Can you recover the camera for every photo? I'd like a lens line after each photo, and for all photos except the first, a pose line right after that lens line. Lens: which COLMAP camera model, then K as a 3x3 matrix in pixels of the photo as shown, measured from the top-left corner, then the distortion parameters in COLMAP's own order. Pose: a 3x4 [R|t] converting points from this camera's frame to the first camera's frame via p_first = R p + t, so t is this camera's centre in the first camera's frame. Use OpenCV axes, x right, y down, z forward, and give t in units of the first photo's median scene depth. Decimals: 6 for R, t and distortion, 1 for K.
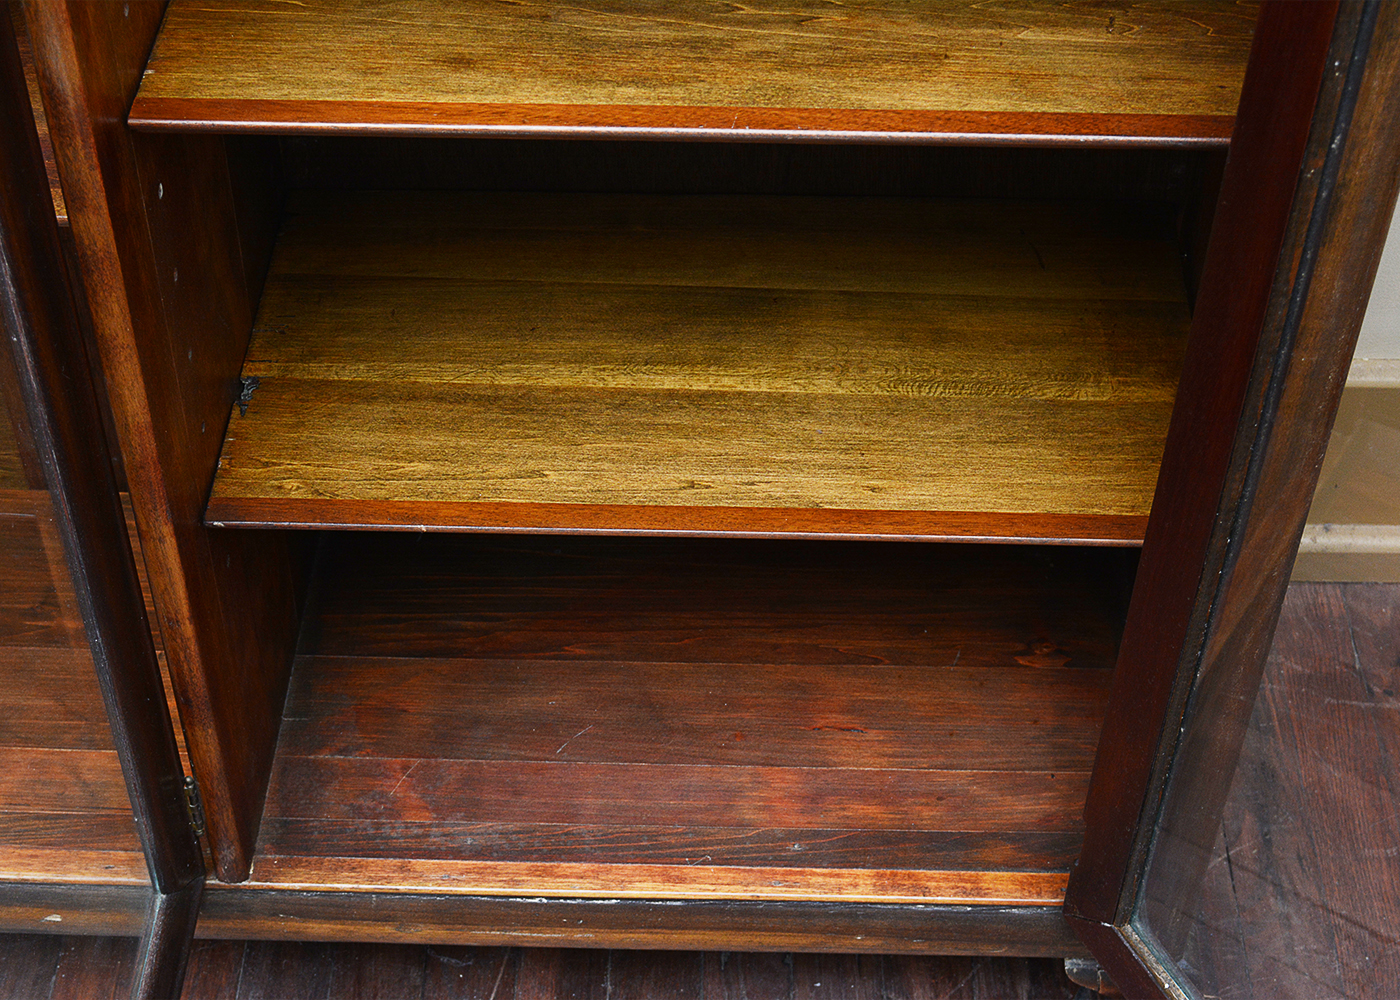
lens RADIAL K [[2373.4, 0, 704.9], [0, 2373.4, 495.6], [0, 0, 1]] dist [0.015865, 0.000000]
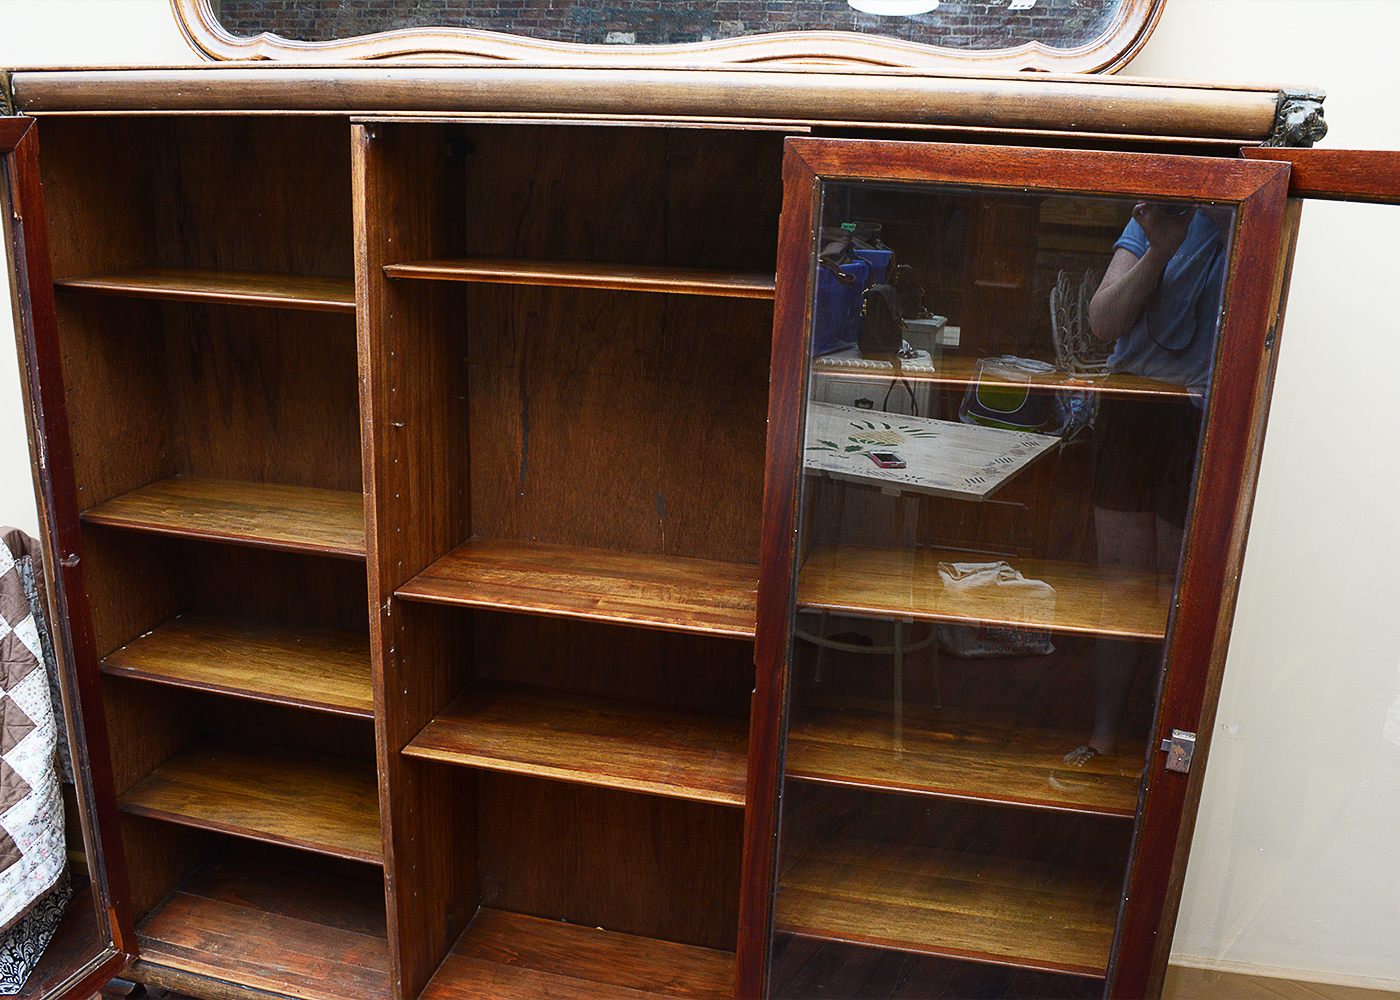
lens RADIAL K [[1179.3, 0, 709.7], [0, 1179.3, 500.8], [0, 0, 1]] dist [-0.090655, 0.020657]
pose [[0.981653, 0.076075, -0.174845, -0.067307], [-0.153014, 0.861433, -0.484273, 0.238453], [0.113776, 0.502141, 0.857269, -0.417668]]
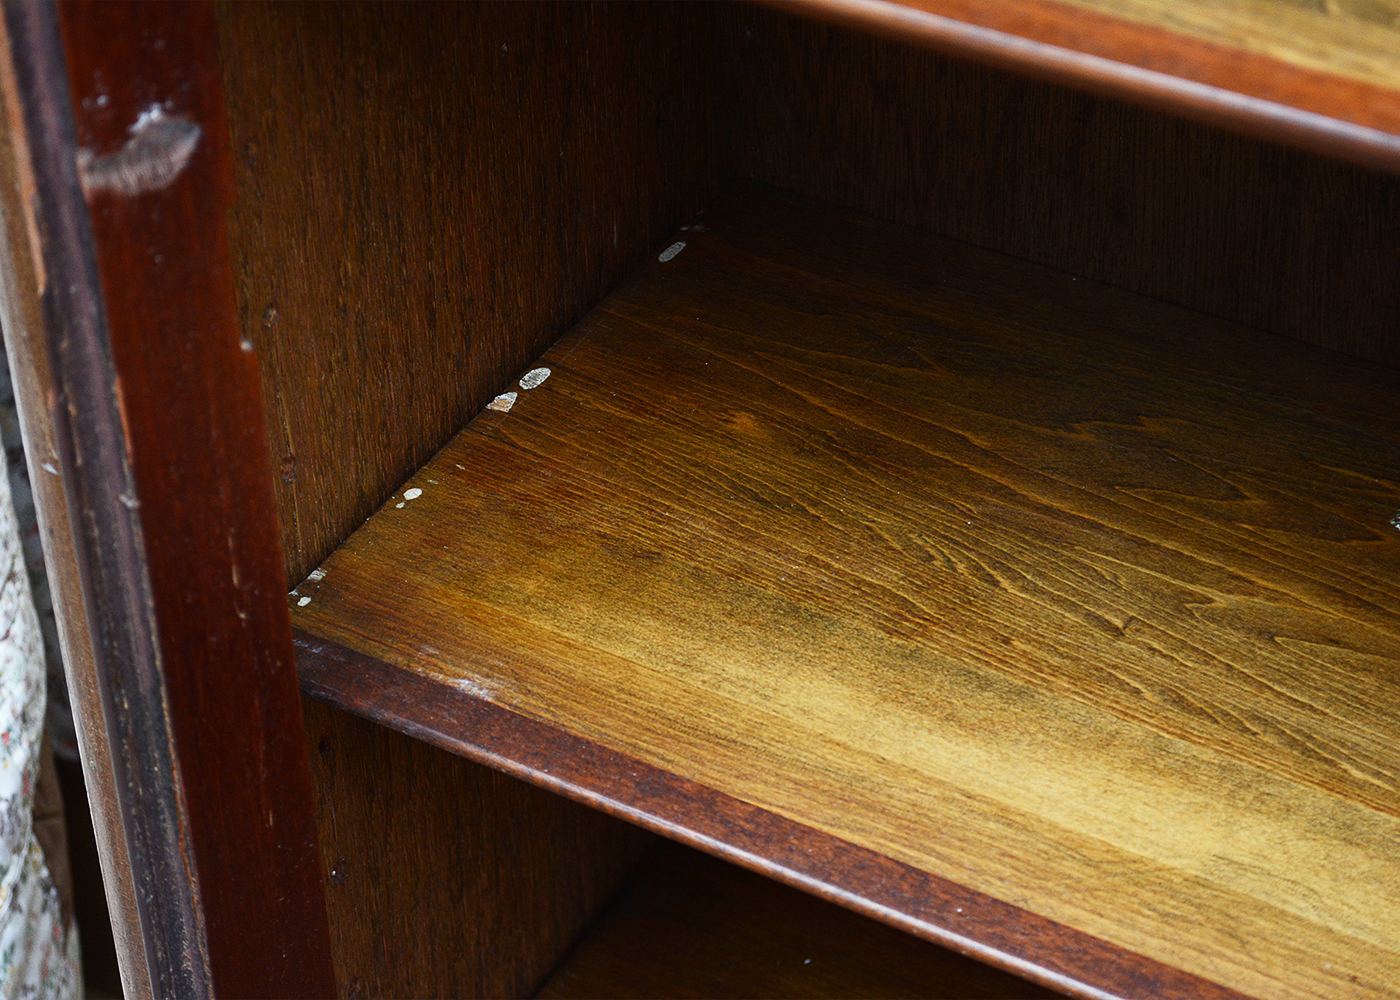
lens RADIAL K [[3359.8, 0, 700.5], [0, 3359.8, 499.2], [0, 0, 1]] dist [0.025993, 0.000000]
pose [[0.876583, 0.264458, -0.402075, -0.686185], [-0.321995, 0.943217, -0.081612, -0.155225], [0.357661, 0.201006, 0.911962, 0.192947]]
